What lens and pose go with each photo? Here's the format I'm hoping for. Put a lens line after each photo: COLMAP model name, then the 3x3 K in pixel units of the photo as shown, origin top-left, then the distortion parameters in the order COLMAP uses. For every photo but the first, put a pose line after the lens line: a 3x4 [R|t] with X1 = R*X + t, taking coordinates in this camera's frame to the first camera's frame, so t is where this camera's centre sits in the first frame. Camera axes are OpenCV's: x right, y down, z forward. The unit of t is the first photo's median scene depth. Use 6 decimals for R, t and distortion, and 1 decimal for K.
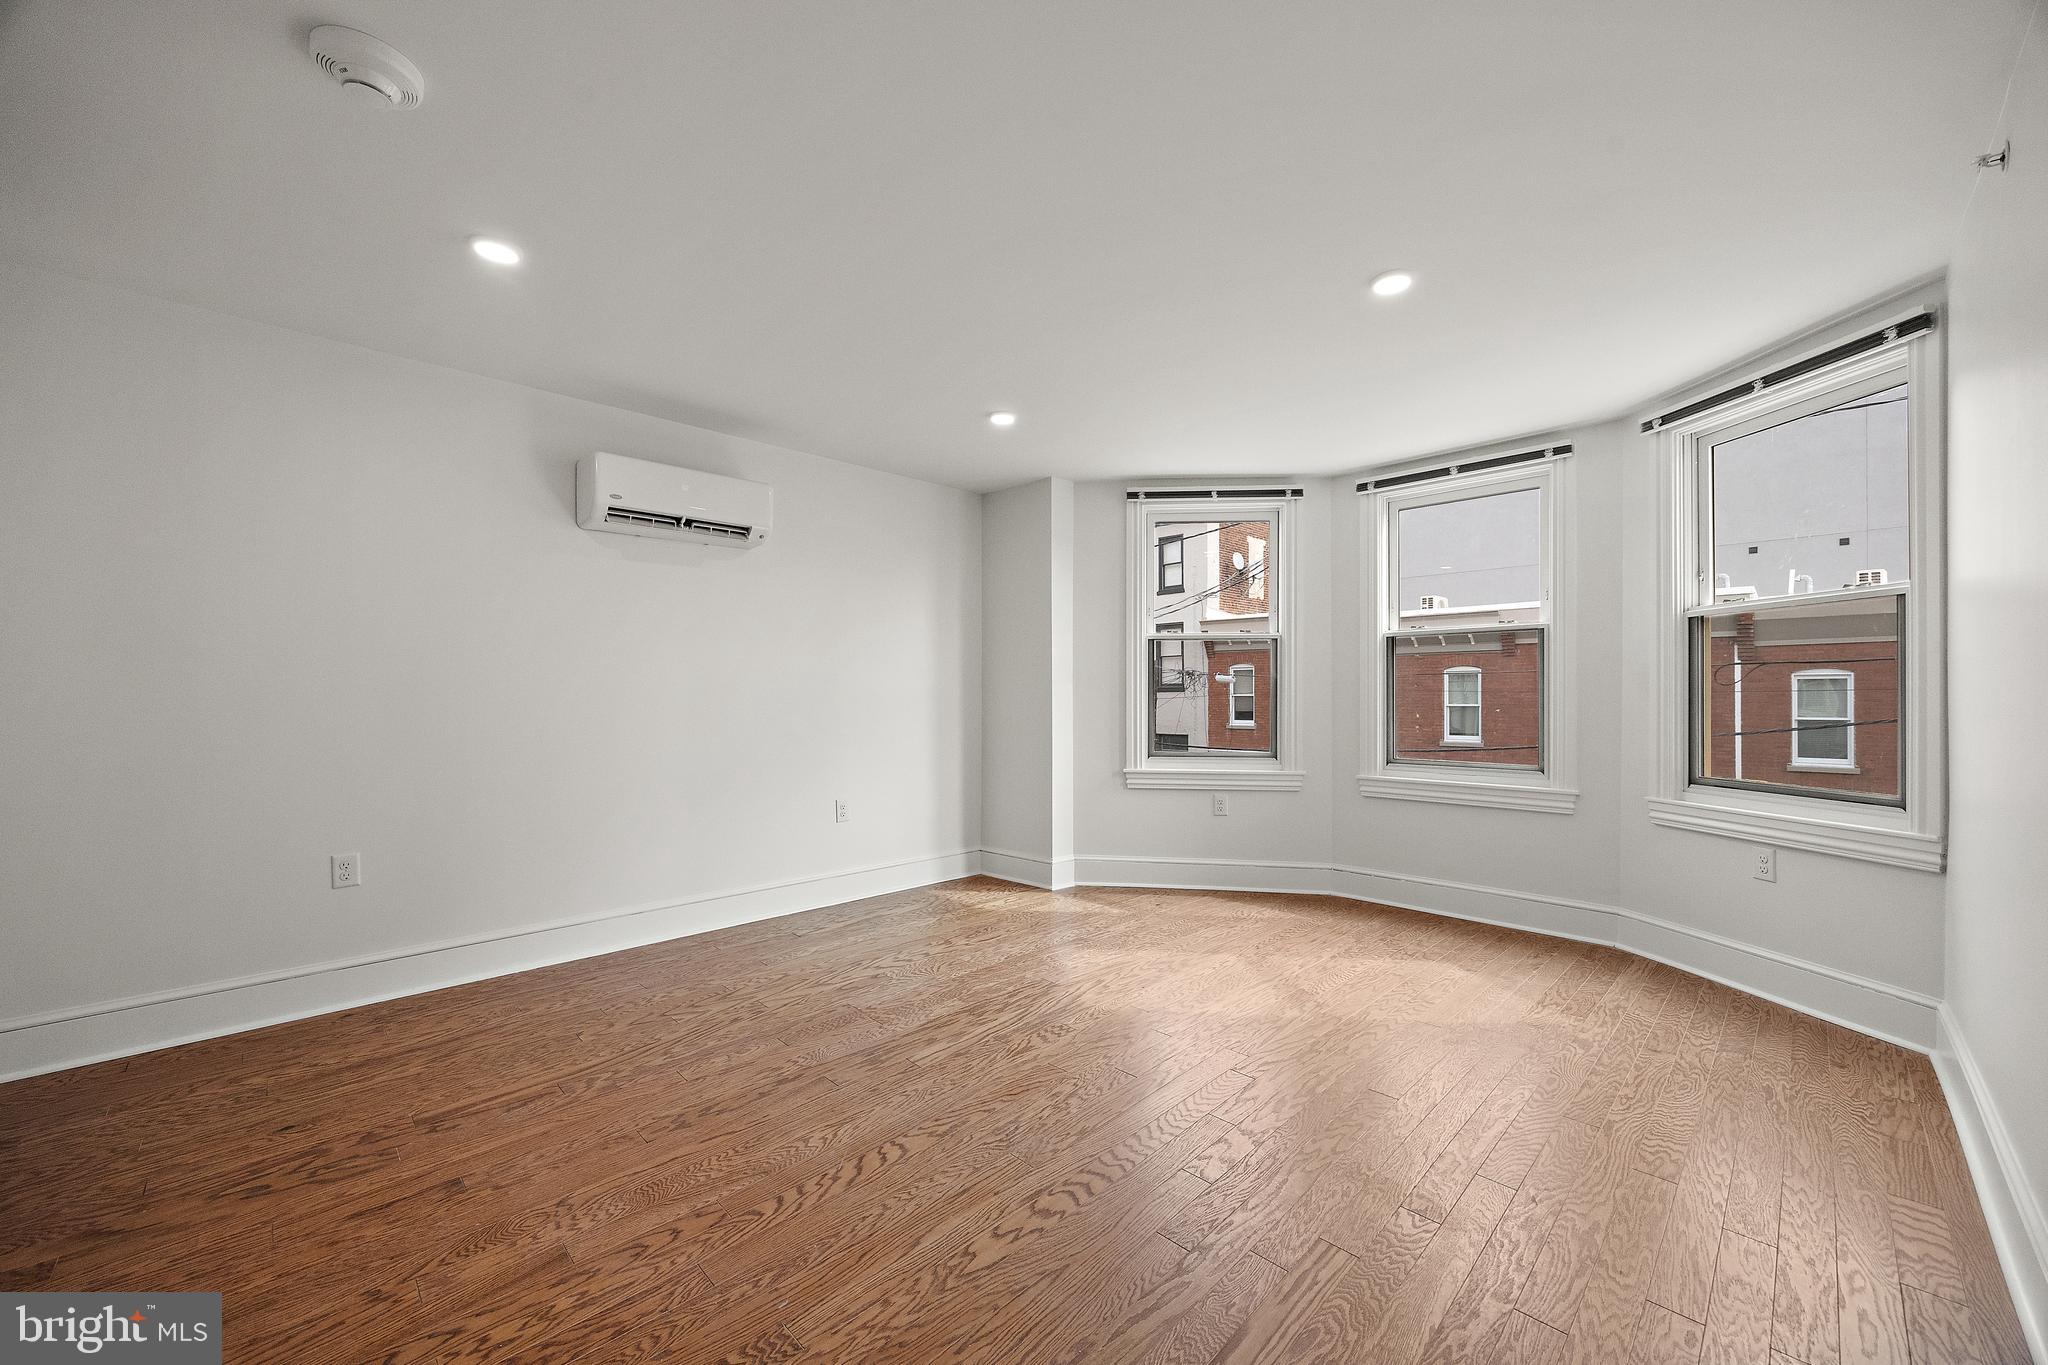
lens RADIAL K [[791.9, 0, 1031.9], [0, 791.9, 692.6], [0, 0, 1]] dist [0.000827, 0.000103]
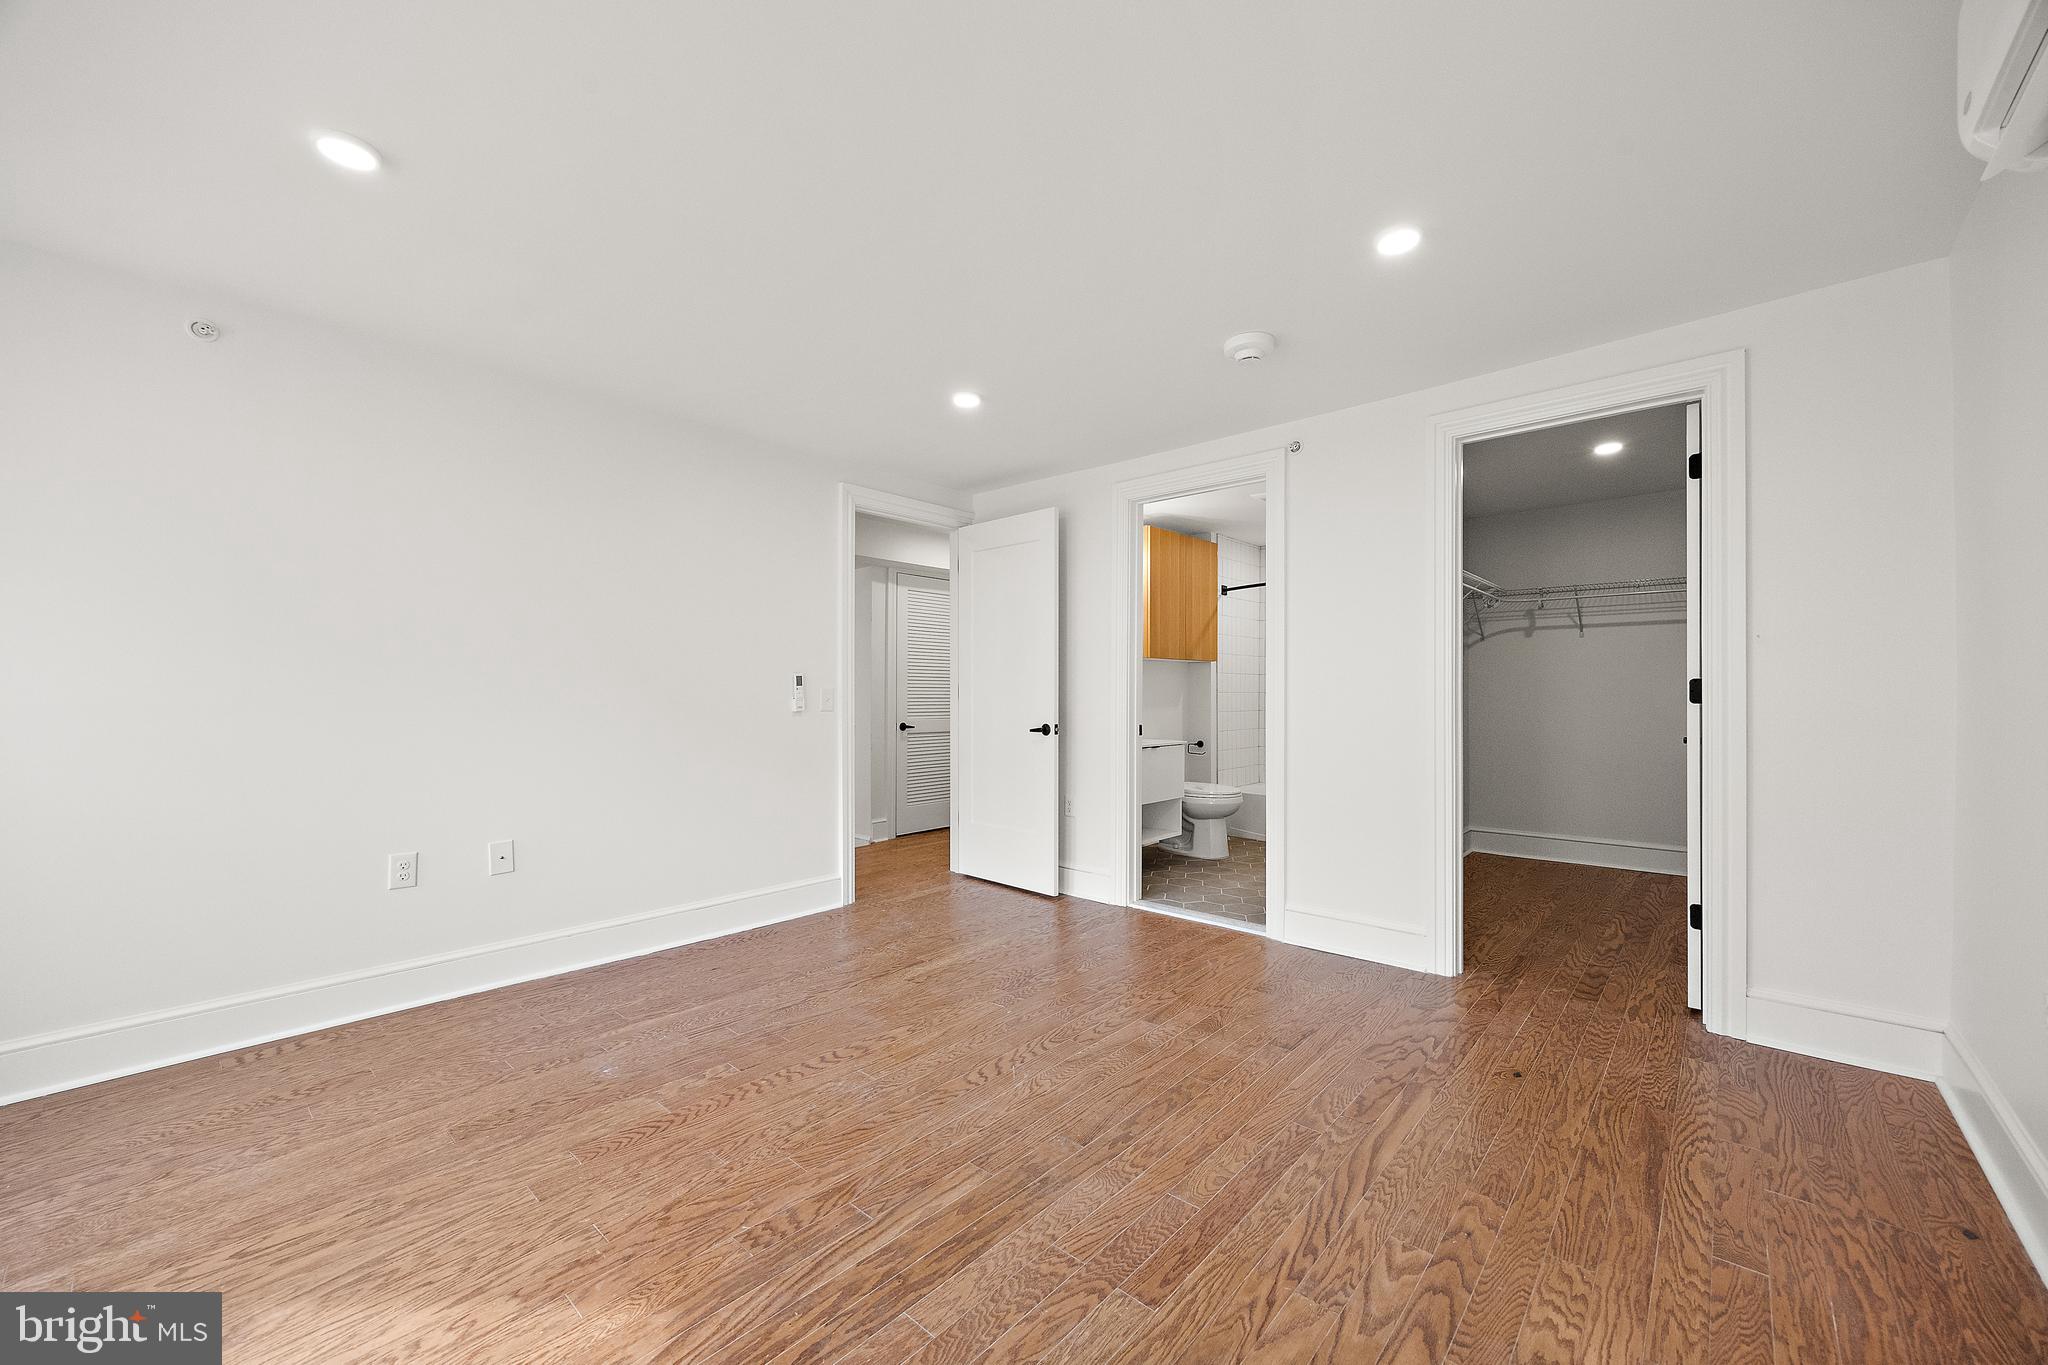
lens RADIAL K [[791.9, 0, 1025.1], [0, 791.9, 688.6], [0, 0, 1]] dist [0.000827, 0.000103]
pose [[-0.998300, 0.004013, -0.058151, -0.149307], [0.004528, 0.999952, -0.008717, 0.004532], [0.058113, -0.008966, -0.998270, 1.784042]]
